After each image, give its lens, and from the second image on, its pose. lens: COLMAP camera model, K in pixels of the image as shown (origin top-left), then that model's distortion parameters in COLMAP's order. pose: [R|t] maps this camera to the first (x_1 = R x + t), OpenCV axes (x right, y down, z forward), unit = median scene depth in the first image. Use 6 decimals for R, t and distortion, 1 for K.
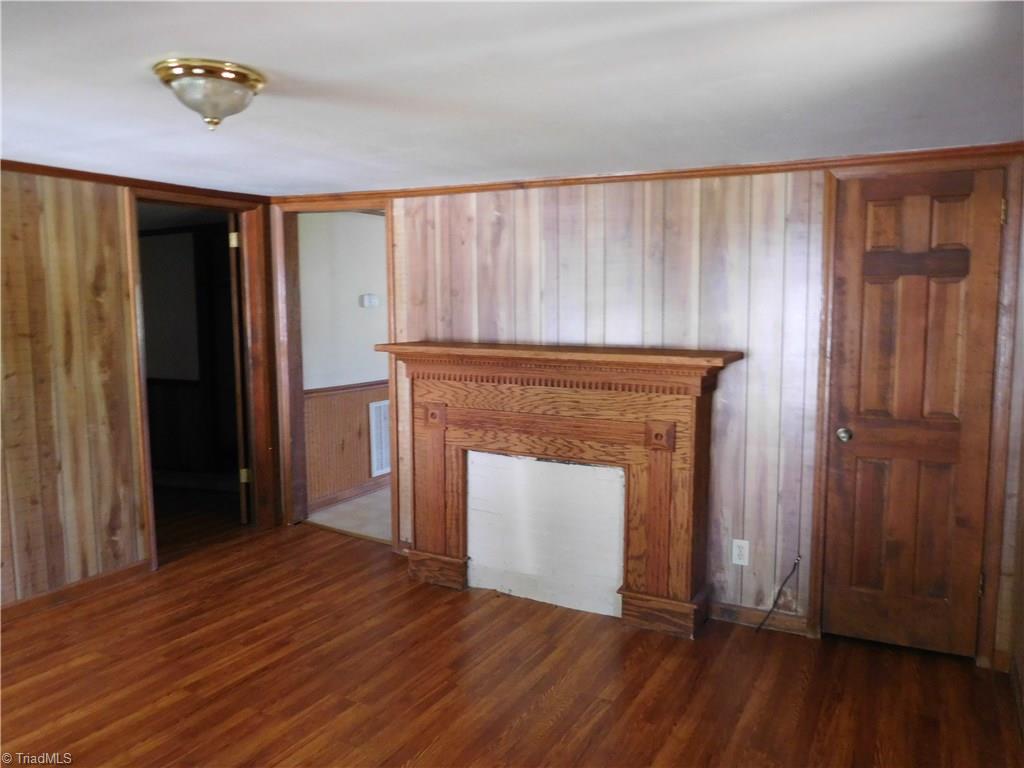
lens RADIAL K [[776.8, 0, 509.7], [0, 776.8, 390.6], [0, 0, 1]] dist [-0.011549, 0.000630]
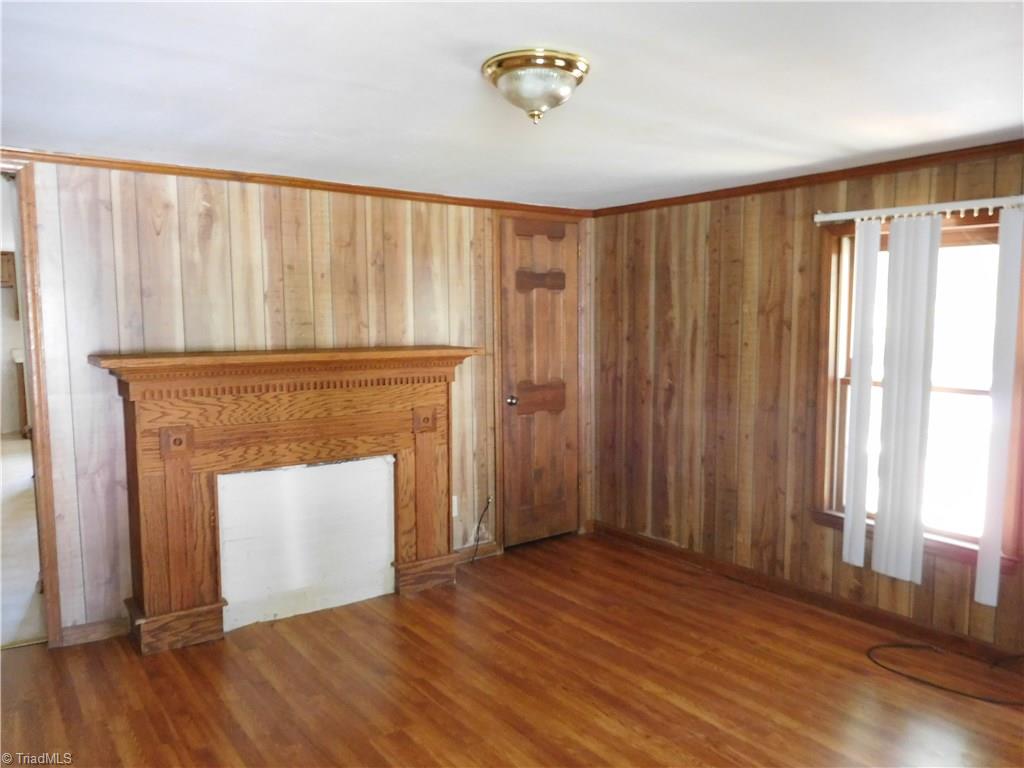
lens RADIAL K [[776.8, 0, 513.9], [0, 776.8, 389.6], [0, 0, 1]] dist [-0.011549, 0.000630]
pose [[0.421252, -0.089897, 0.902478, -0.767057], [0.103974, 0.993302, 0.050412, -0.030052], [-0.900964, 0.072598, 0.427777, 0.364553]]
